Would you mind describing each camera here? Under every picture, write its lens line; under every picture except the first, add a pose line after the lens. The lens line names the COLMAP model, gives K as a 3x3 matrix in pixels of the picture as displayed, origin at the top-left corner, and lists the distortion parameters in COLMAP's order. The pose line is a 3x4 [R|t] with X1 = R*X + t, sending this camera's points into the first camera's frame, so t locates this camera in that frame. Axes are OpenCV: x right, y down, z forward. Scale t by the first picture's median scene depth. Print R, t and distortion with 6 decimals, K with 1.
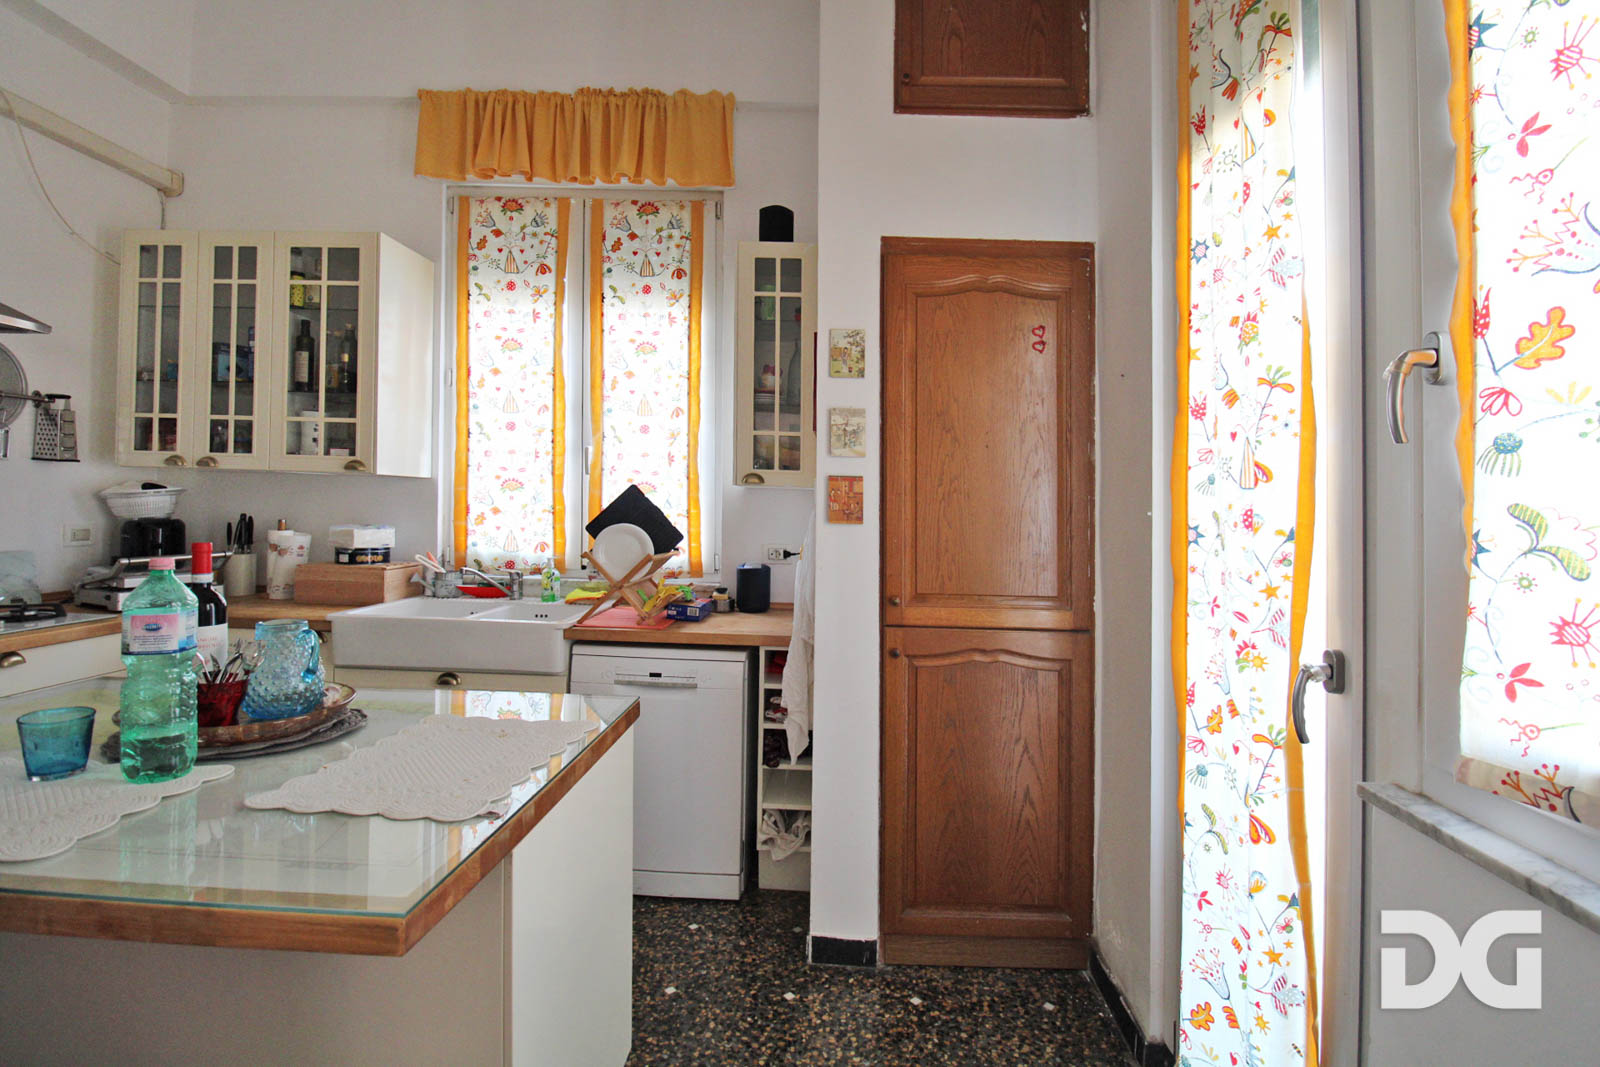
lens RADIAL K [[768.4, 0, 800.3], [0, 768.4, 489.9], [0, 0, 1]] dist [-0.002789, -0.001274]
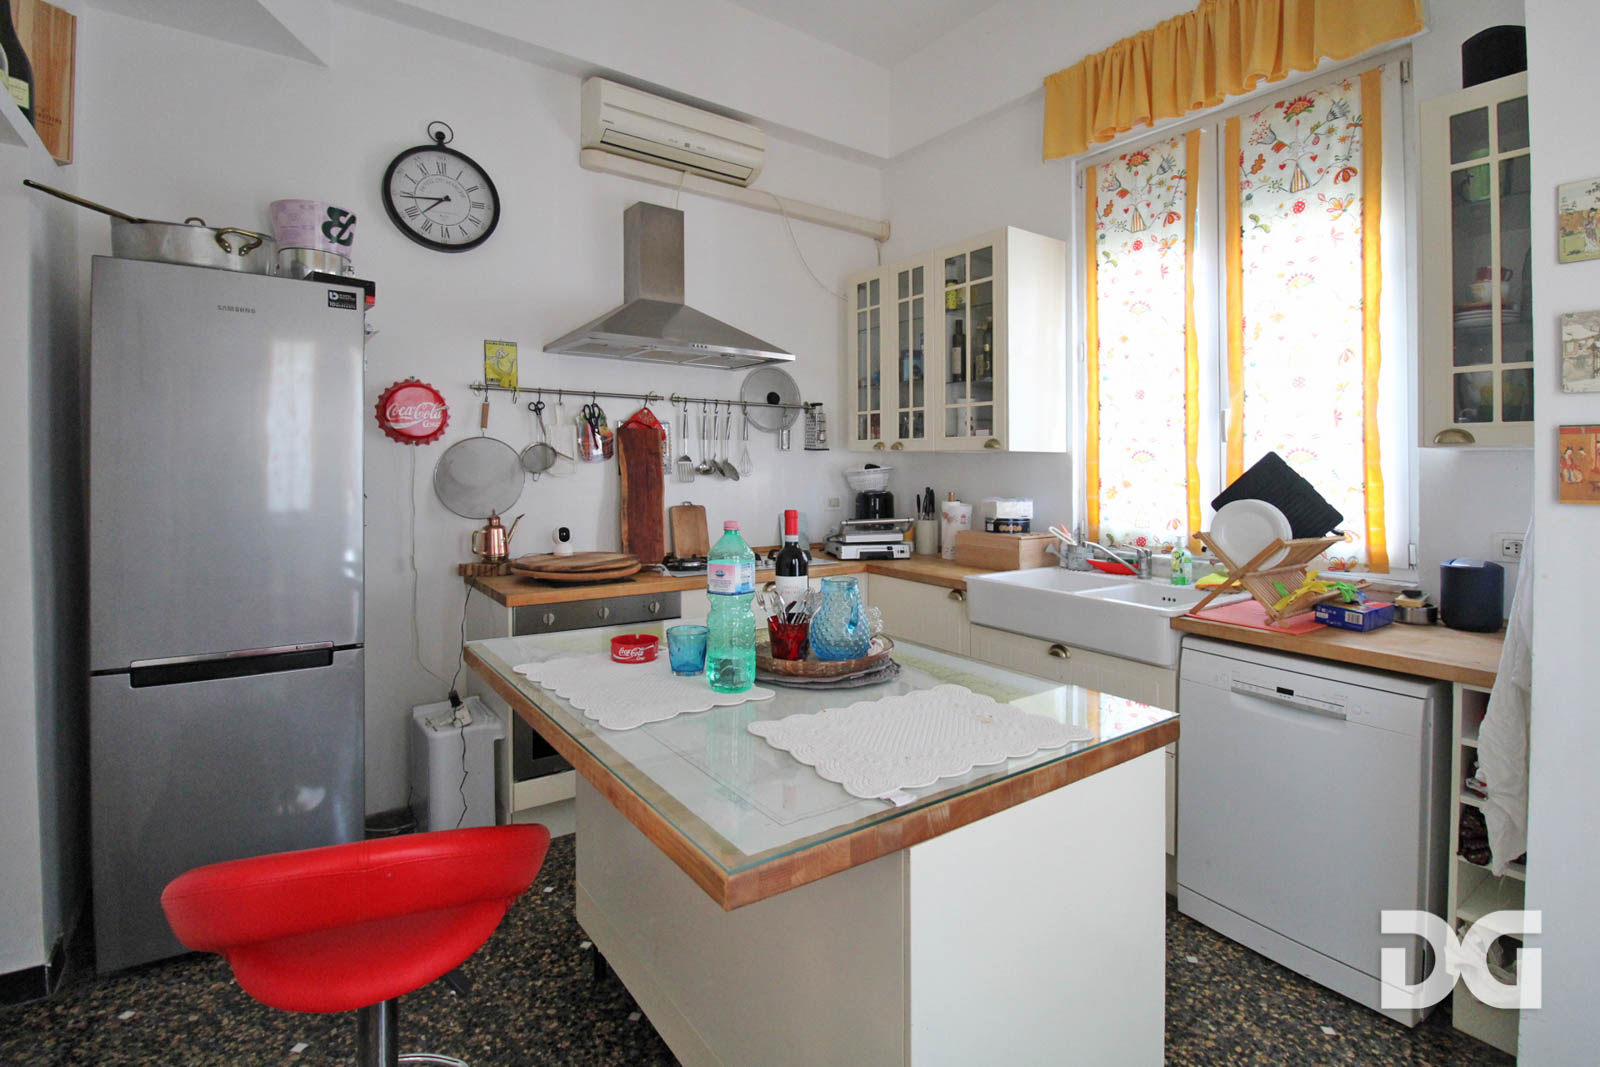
lens RADIAL K [[743.5, 0, 806.6], [0, 743.5, 477.8], [0, 0, 1]] dist [-0.002229, -0.010250]
pose [[0.619795, -0.009148, -0.784710, 0.088201], [0.023284, 0.999706, 0.006736, 0.003623], [0.784418, -0.022446, 0.619826, 0.119591]]
